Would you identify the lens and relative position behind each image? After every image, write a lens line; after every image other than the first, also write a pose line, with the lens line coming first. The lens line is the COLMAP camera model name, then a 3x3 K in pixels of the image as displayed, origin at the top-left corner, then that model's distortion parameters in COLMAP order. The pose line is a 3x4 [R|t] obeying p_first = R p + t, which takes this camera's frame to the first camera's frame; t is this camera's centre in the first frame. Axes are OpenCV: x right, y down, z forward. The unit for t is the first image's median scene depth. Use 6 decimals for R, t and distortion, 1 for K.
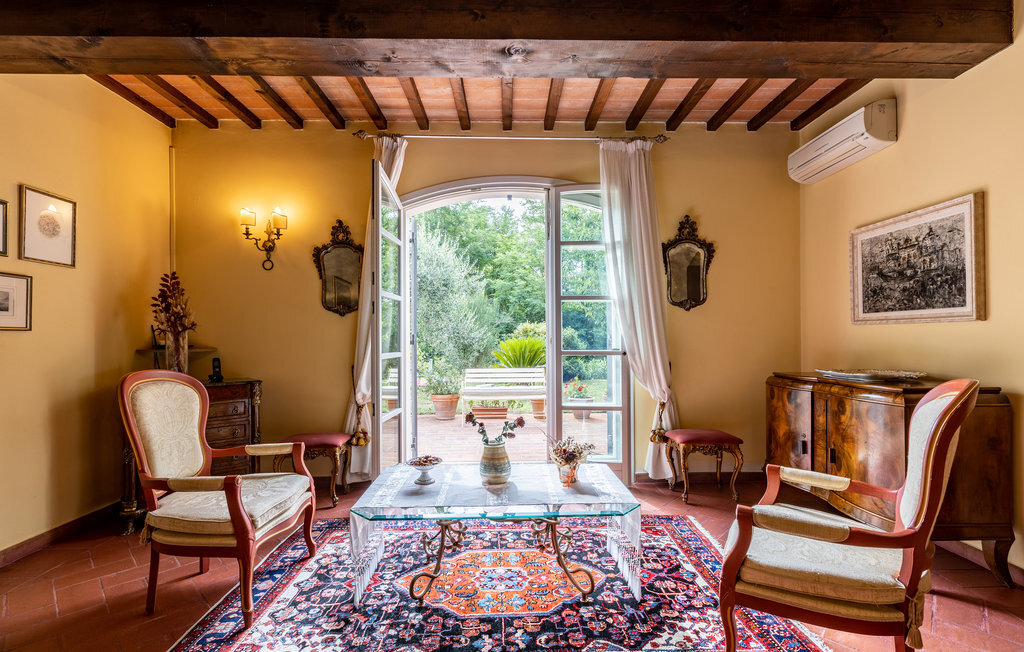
lens RADIAL K [[457.9, 0, 519.7], [0, 457.9, 333.5], [0, 0, 1]] dist [0.000994, -0.000912]
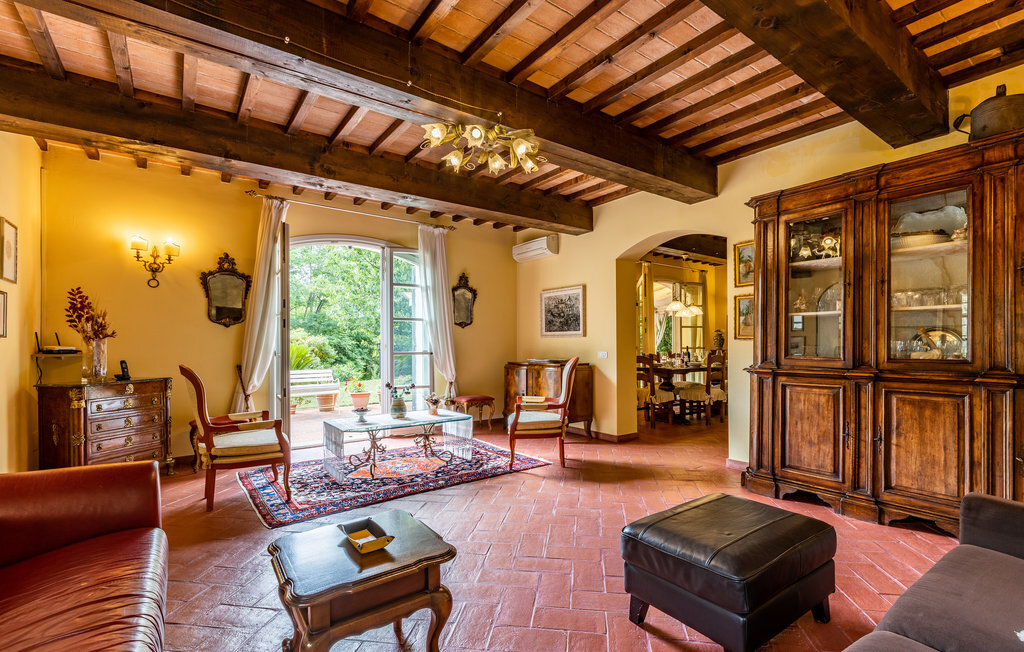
lens RADIAL K [[457.9, 0, 511.4], [0, 457.9, 344.4], [0, 0, 1]] dist [0.000994, -0.000912]
pose [[0.826404, -0.000752, 0.563077, -0.570915], [-0.004080, 0.999965, 0.007324, -0.002895], [-0.563063, -0.008350, 0.826372, -0.660097]]
